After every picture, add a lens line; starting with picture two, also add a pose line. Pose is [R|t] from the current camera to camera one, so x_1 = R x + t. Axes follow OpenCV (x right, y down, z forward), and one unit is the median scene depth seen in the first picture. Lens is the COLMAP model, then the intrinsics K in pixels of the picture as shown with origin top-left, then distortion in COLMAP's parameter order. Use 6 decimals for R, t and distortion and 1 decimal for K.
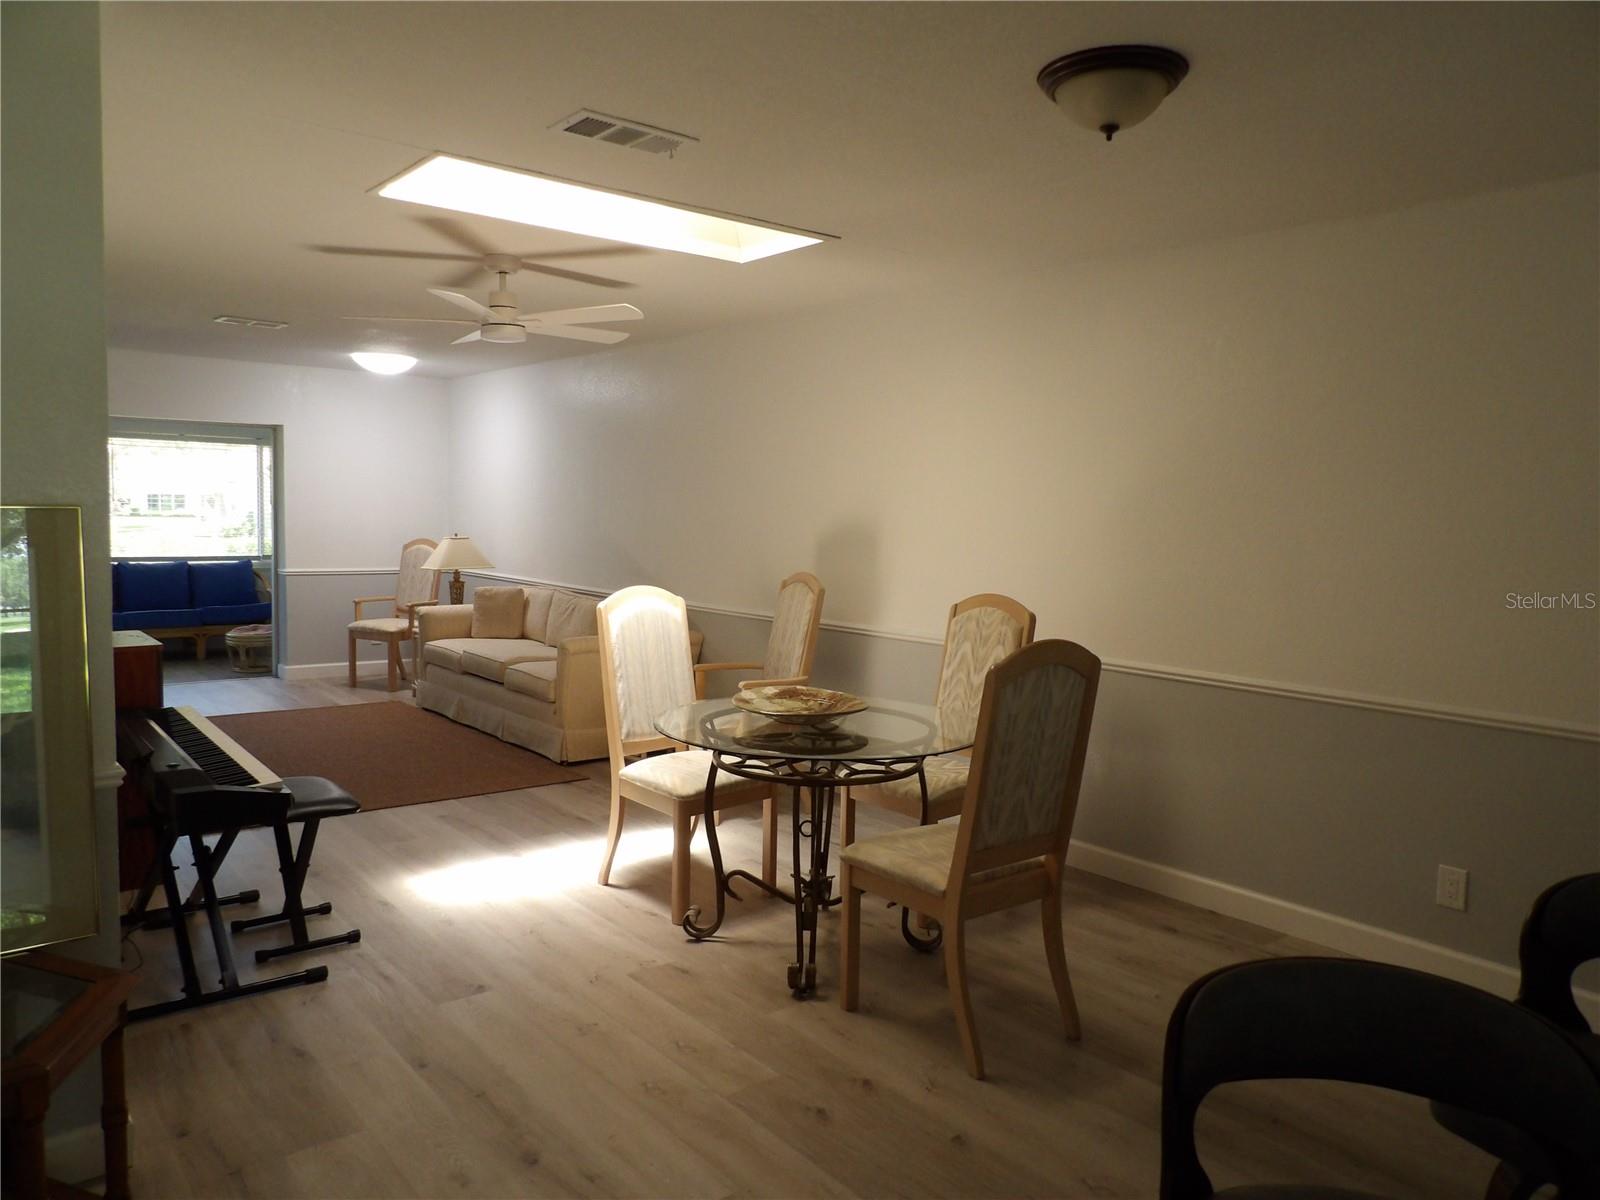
lens RADIAL K [[1147.8, 0, 800.0], [0, 1147.8, 600.0], [0, 0, 1]] dist [-0.001052, 0.005359]
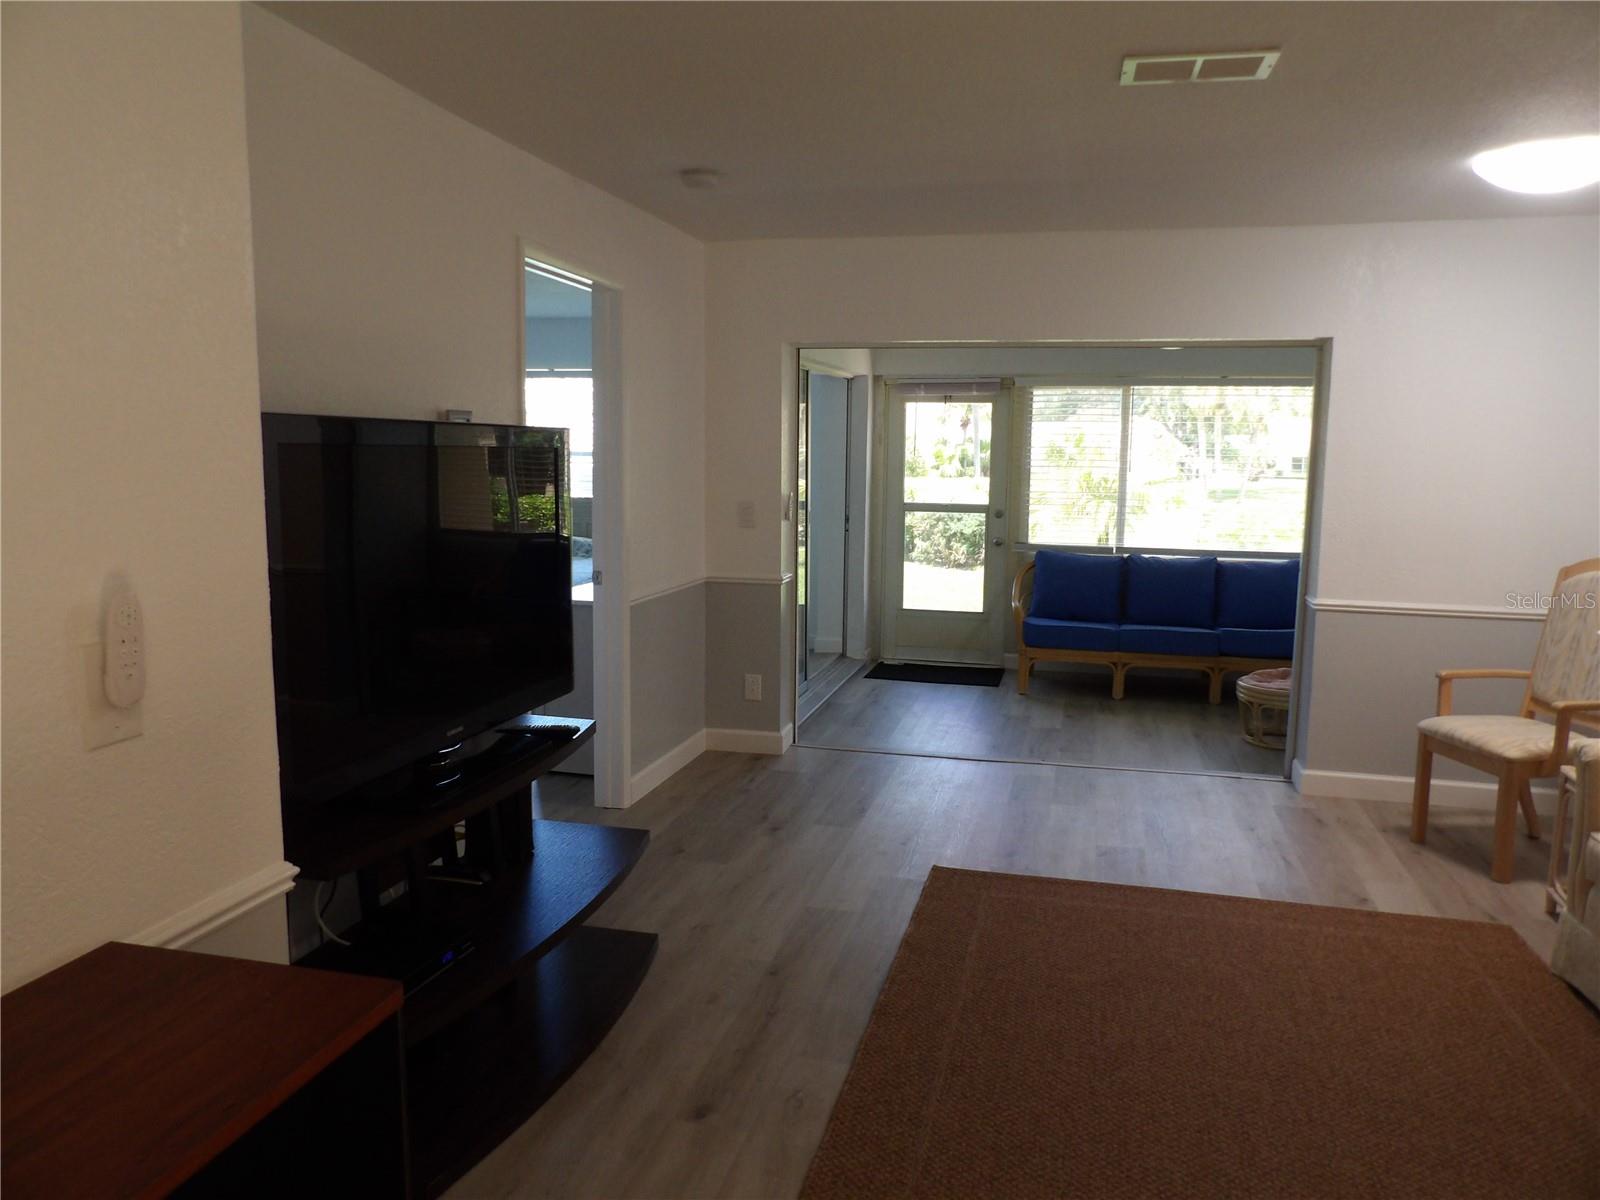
lens RADIAL K [[1147.8, 0, 800.0], [0, 1147.8, 600.0], [0, 0, 1]] dist [-0.001052, 0.005359]
pose [[0.602411, 0.089806, -0.793118, -0.155800], [-0.063521, 0.995893, 0.064520, -0.046235], [0.795654, 0.011512, 0.605642, 0.458595]]
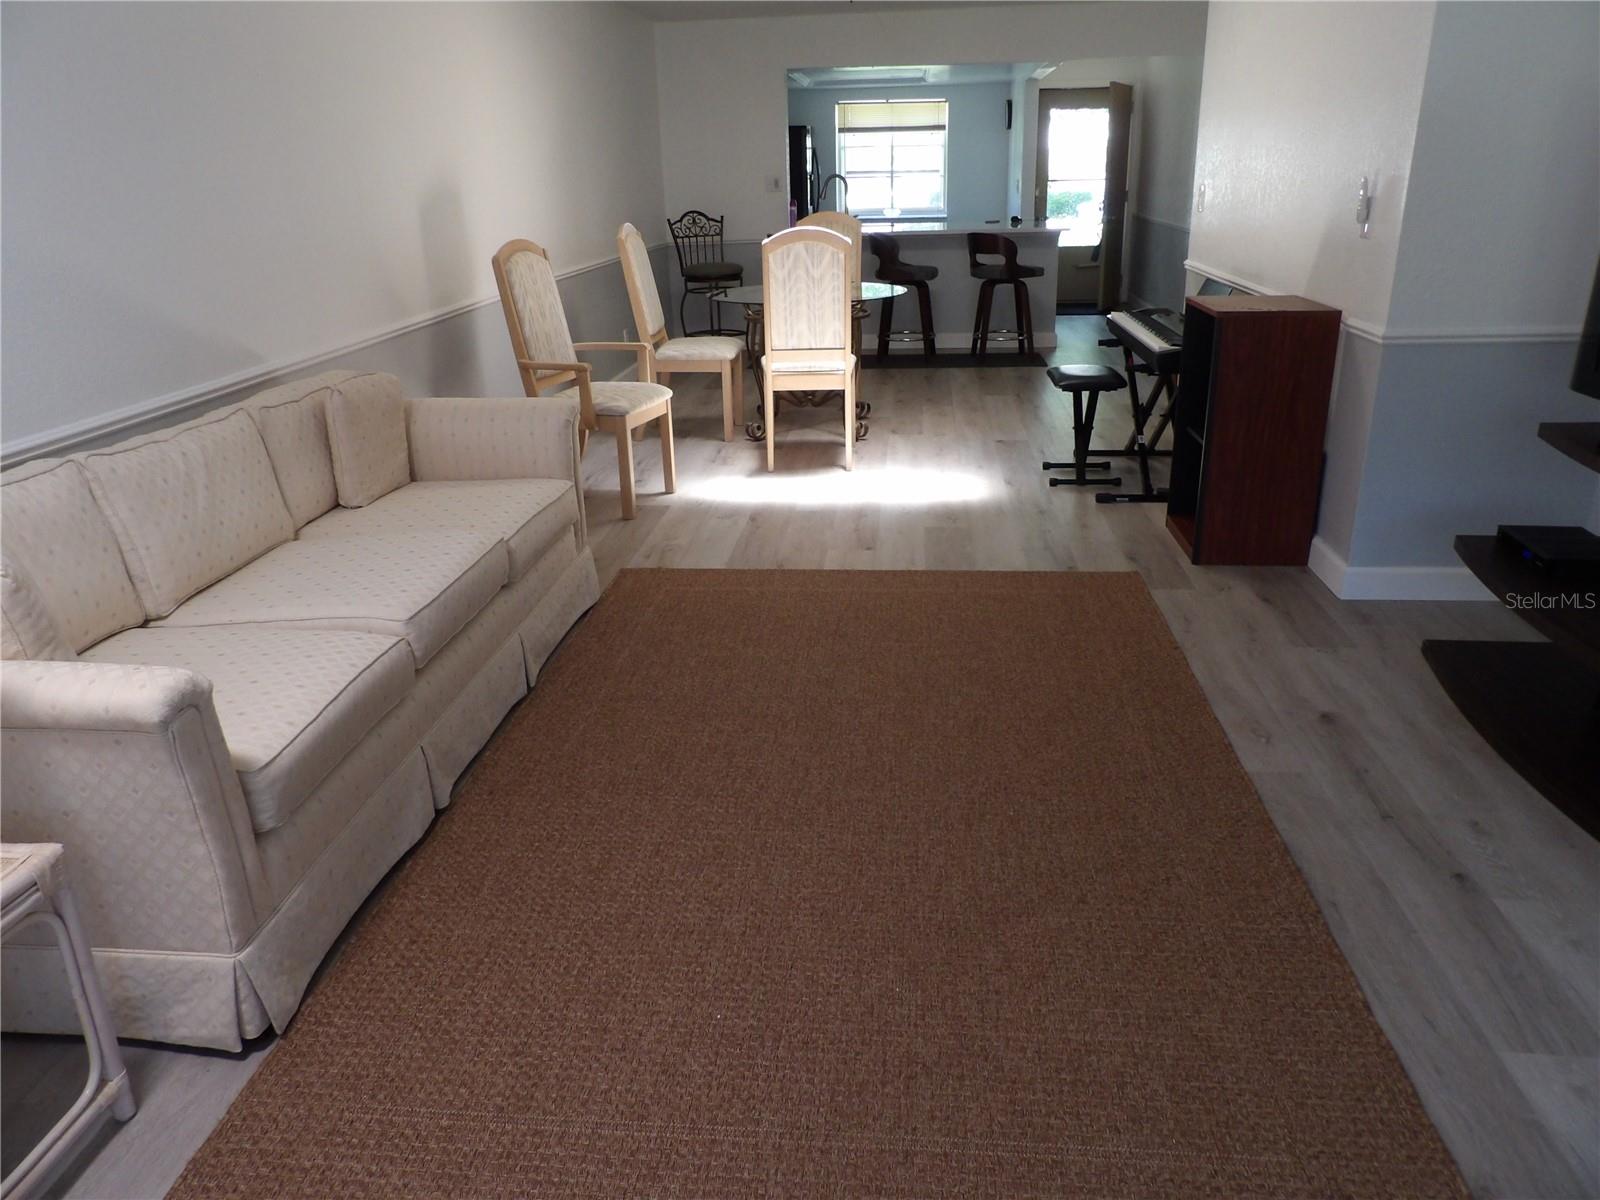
lens RADIAL K [[1147.8, 0, 800.0], [0, 1147.8, 600.0], [0, 0, 1]] dist [-0.001052, 0.005359]
pose [[-0.717445, -0.249553, 0.650382, -0.484945], [0.063231, 0.906448, 0.417557, -0.078848], [-0.693740, 0.340698, -0.634547, 0.920388]]
